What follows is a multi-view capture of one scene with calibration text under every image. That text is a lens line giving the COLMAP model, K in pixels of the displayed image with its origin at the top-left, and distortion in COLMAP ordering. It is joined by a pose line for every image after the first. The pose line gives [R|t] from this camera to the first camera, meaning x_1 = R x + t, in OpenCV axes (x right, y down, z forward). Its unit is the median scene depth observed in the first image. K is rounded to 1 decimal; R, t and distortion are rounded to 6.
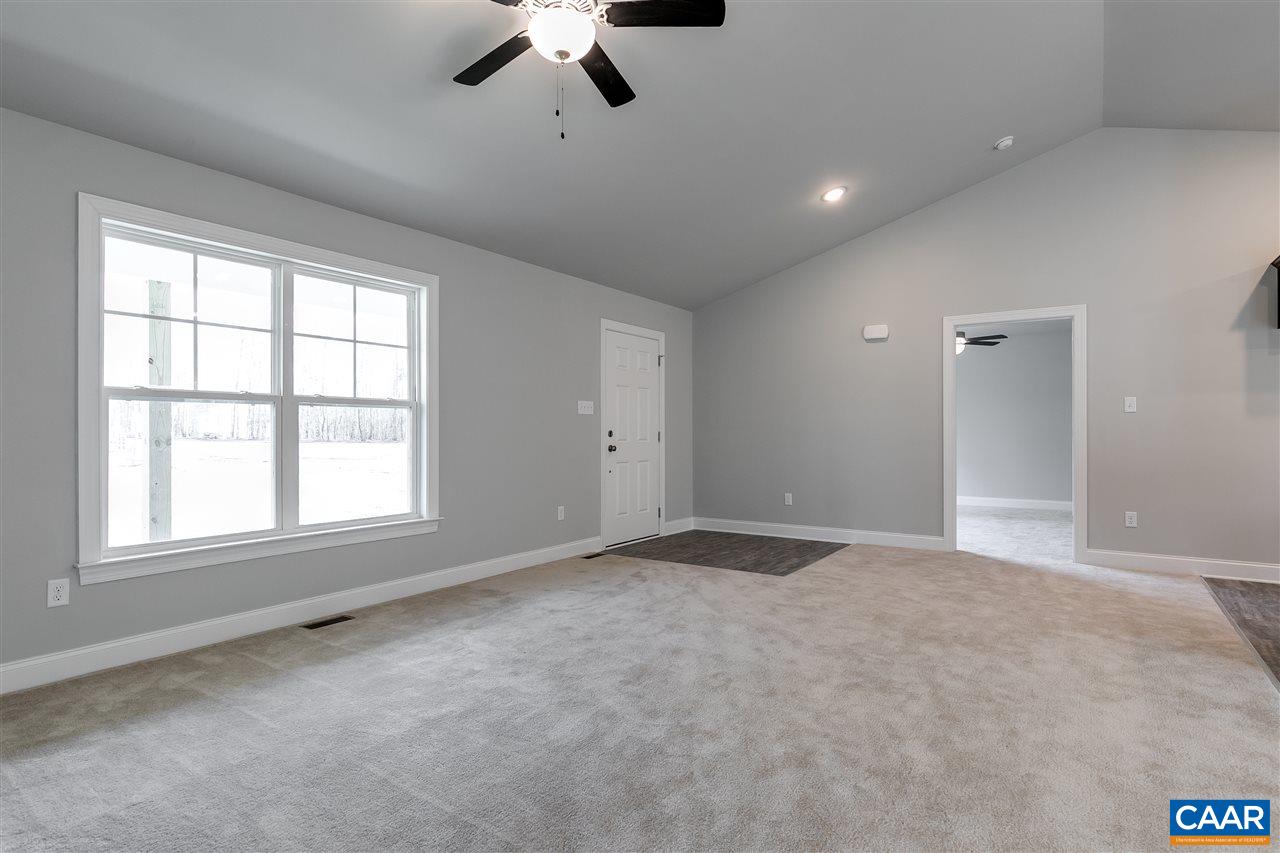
lens RADIAL K [[651.5, 0, 632.4], [0, 651.5, 428.7], [0, 0, 1]] dist [0.002502, 0.000063]
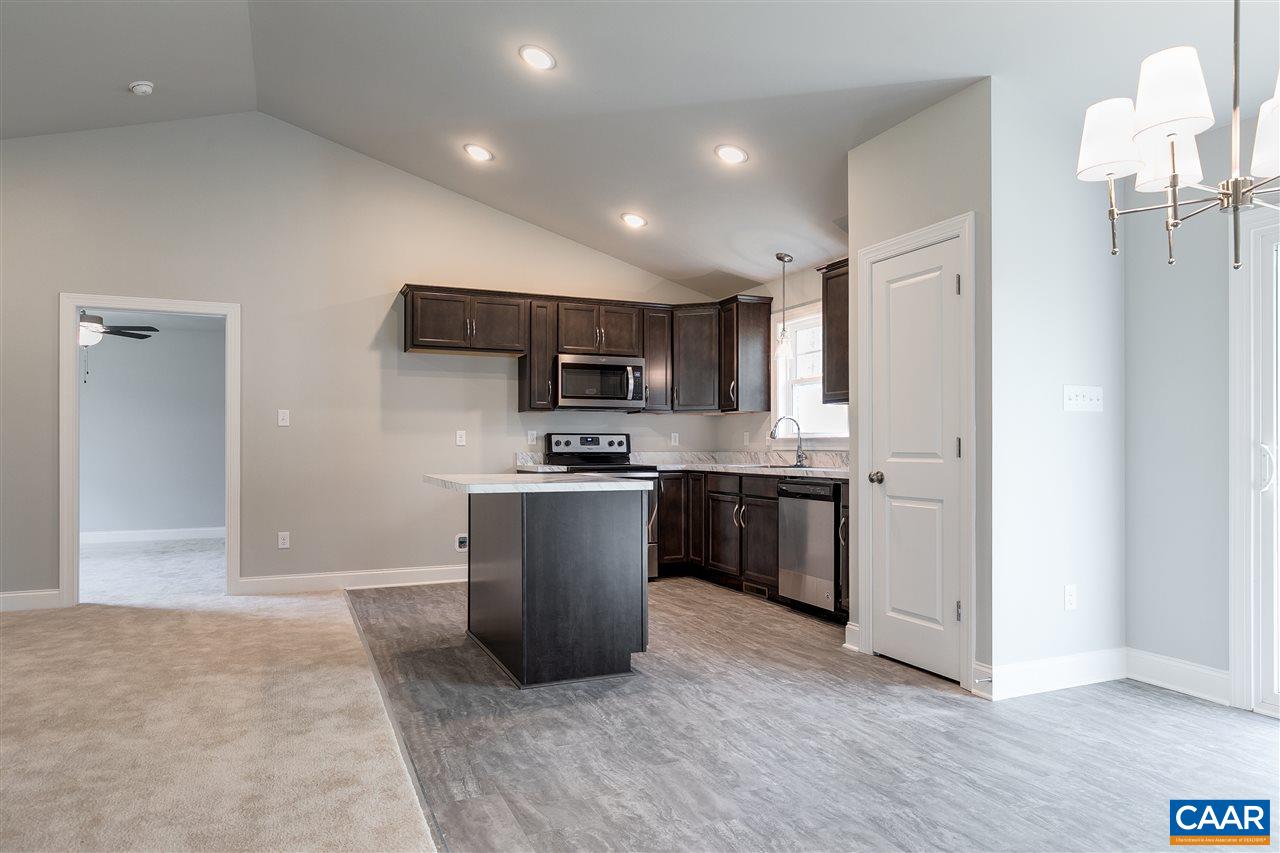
lens RADIAL K [[809.1, 0, 631.8], [0, 809.1, 447.2], [0, 0, 1]] dist [0.003396, -0.002260]
pose [[0.536833, -0.000879, 0.843688, 0.058928], [-0.002413, 0.999994, 0.002578, 0.001071], [-0.843685, -0.003420, 0.536827, -0.054295]]
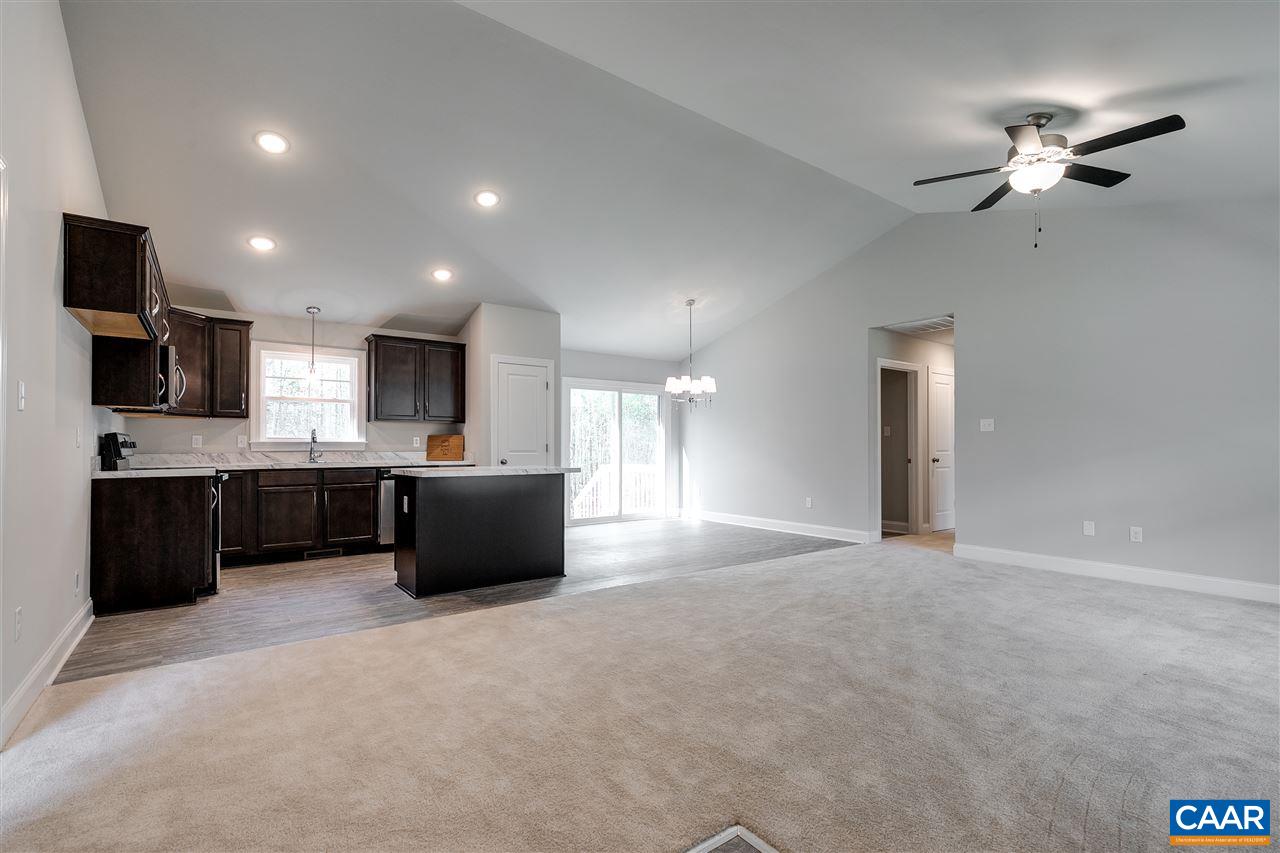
lens RADIAL K [[584.9, 0, 653.6], [0, 584.9, 438.7], [0, 0, 1]] dist [0.002651, 0.000651]
pose [[-0.952426, 0.006088, 0.304710, 0.195157], [0.001134, 0.999864, -0.016432, 0.004216], [-0.304769, -0.015305, -0.952303, 1.614093]]
